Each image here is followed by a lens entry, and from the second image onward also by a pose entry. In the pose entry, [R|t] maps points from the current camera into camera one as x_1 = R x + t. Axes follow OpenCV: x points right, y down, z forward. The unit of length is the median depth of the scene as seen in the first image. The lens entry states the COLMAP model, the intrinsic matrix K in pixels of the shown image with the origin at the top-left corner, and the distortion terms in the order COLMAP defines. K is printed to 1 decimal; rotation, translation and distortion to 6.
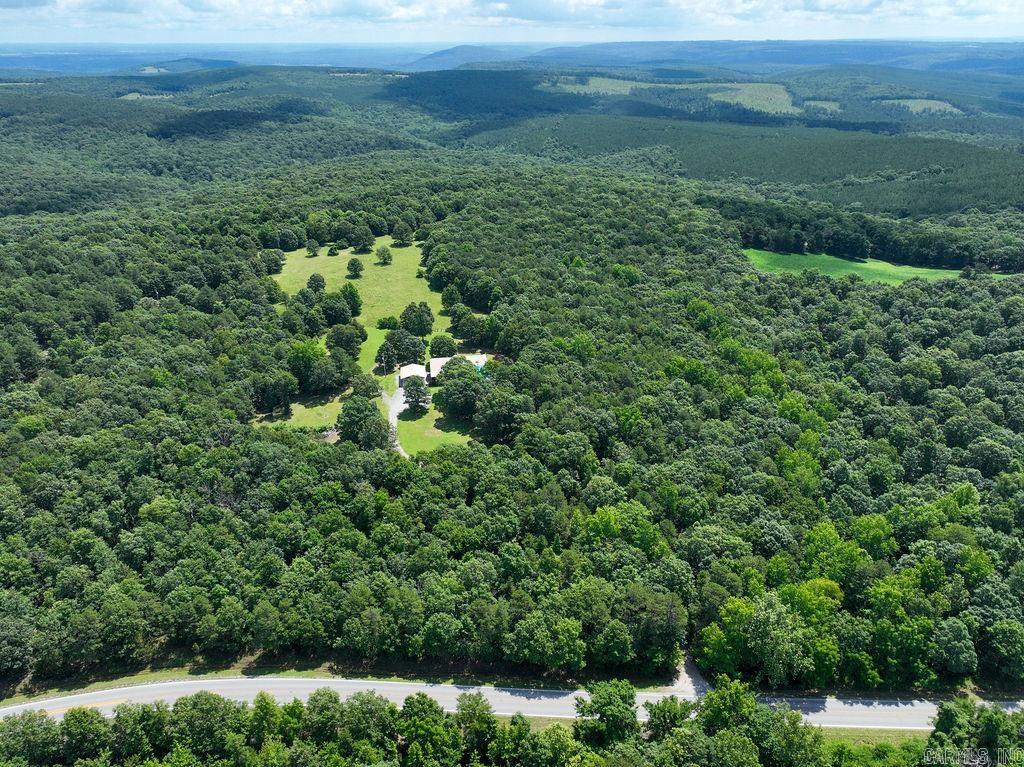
lens RADIAL K [[730.5, 0, 512.0], [0, 730.5, 383.5], [0, 0, 1]] dist [-0.004094, 0.021707]
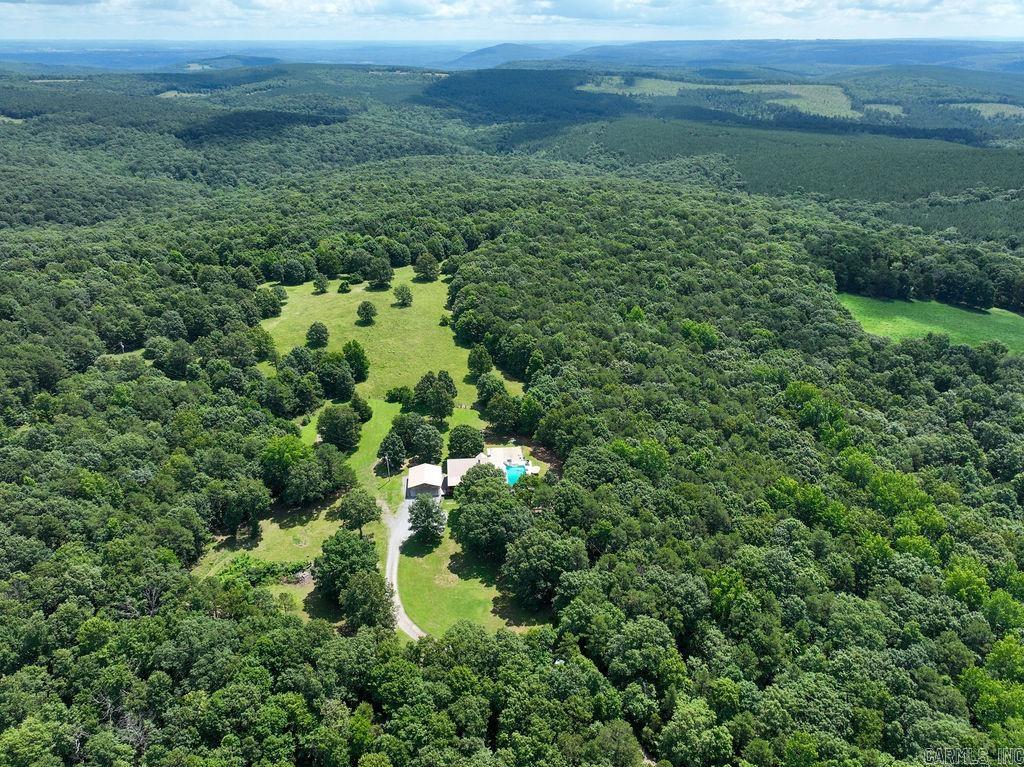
lens RADIAL K [[730.5, 0, 512.0], [0, 730.5, 383.5], [0, 0, 1]] dist [-0.004094, 0.021707]
pose [[0.998607, 0.026113, -0.045858, -0.007938], [-0.026020, 0.999658, 0.002613, -0.073243], [0.045911, -0.001416, 0.998945, 0.153135]]
